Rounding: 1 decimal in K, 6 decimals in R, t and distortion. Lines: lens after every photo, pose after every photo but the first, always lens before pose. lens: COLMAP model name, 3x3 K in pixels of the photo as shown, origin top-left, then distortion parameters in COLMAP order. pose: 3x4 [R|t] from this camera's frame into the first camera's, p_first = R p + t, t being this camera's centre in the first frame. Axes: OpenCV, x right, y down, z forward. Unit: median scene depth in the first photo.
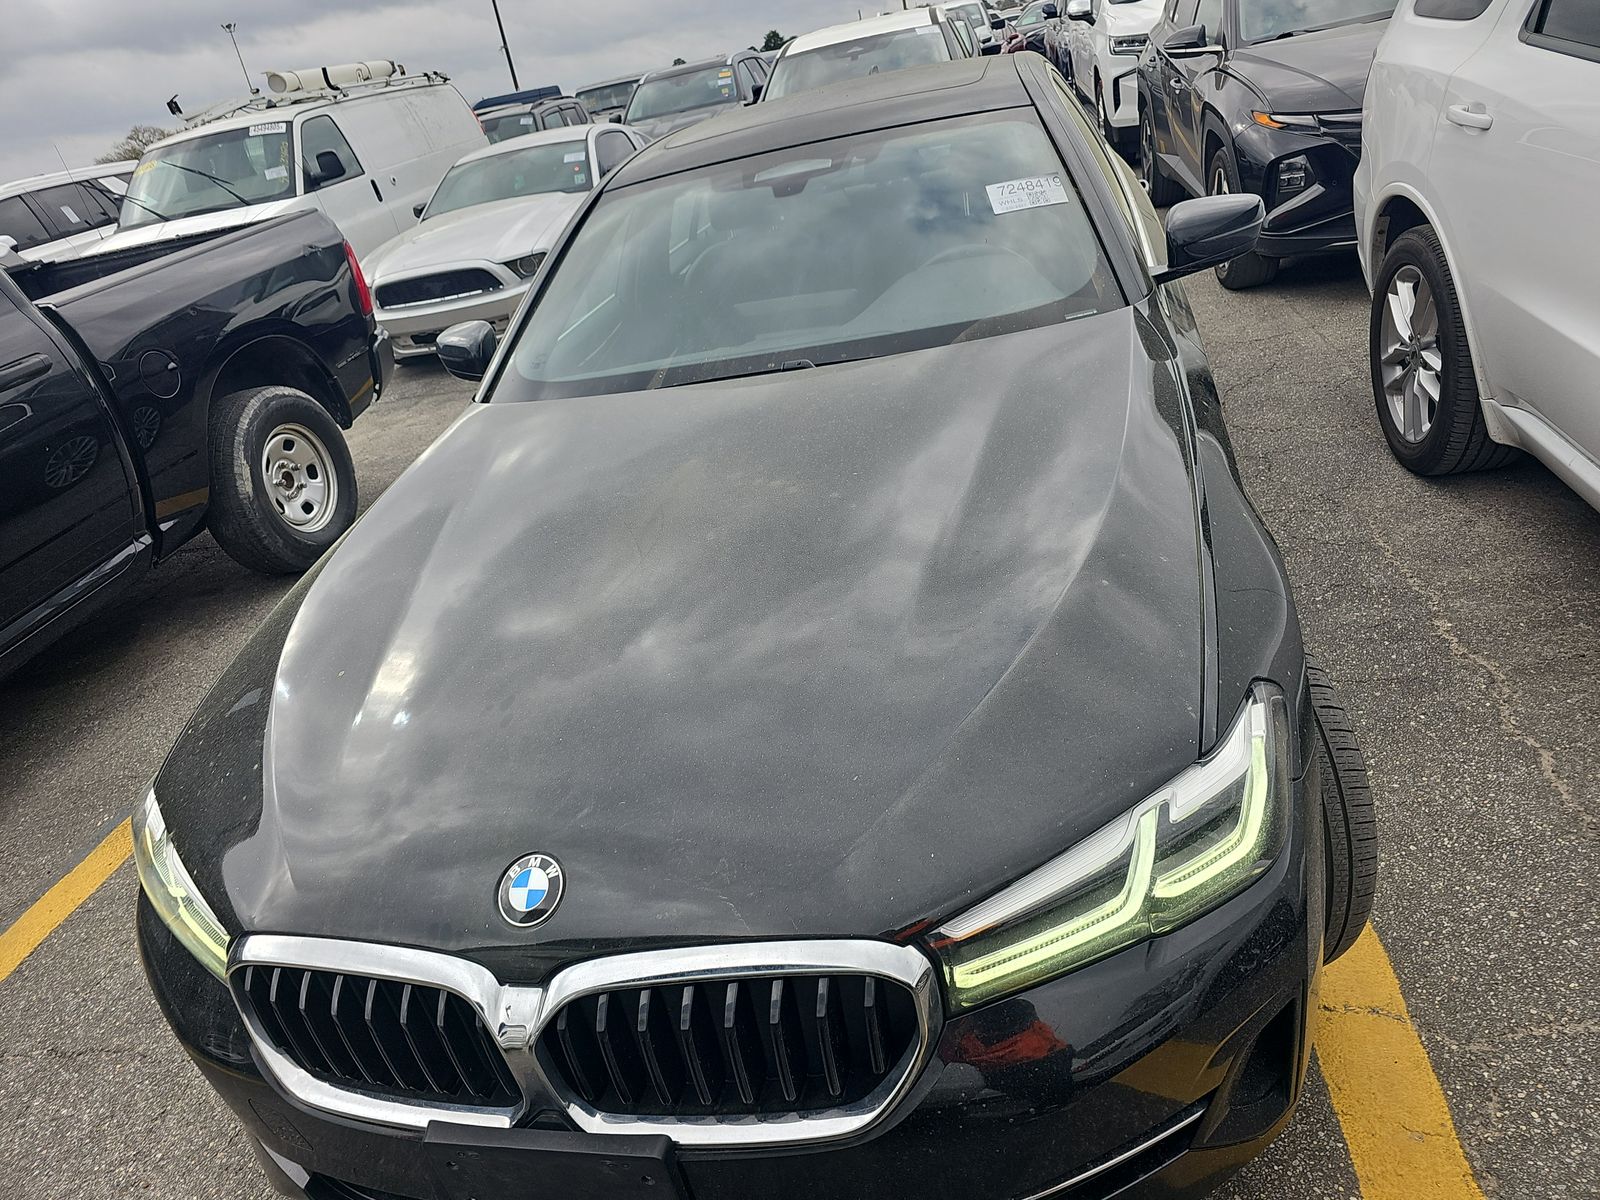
lens RADIAL K [[1063.3, 0, 794.2], [0, 1063.3, 585.8], [0, 0, 1]] dist [0.018957, -0.024008]
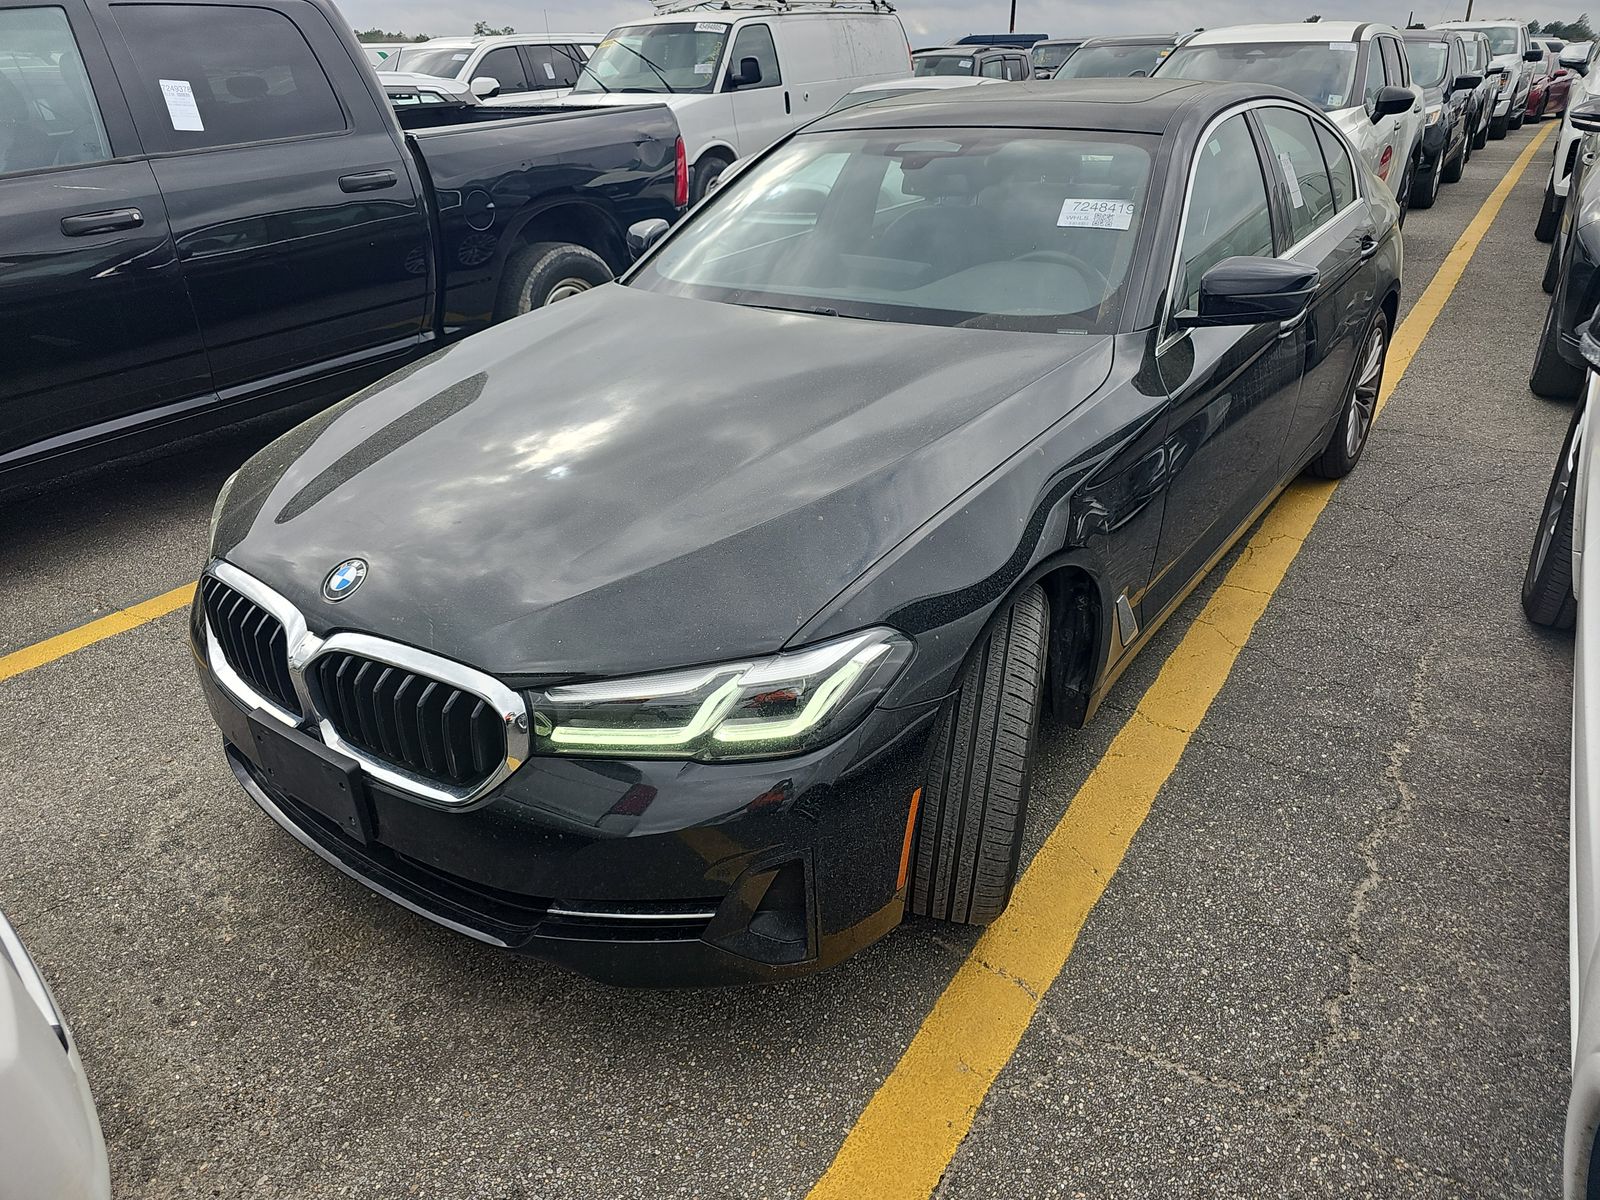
lens RADIAL K [[1063.3, 0, 803.8], [0, 1063.3, 610.6], [0, 0, 1]] dist [0.018957, -0.024008]
pose [[0.898577, 0.332501, -0.286361, 0.224031], [-0.315213, 0.943090, 0.105933, -0.008430], [0.305287, -0.004924, 0.952248, -0.059982]]
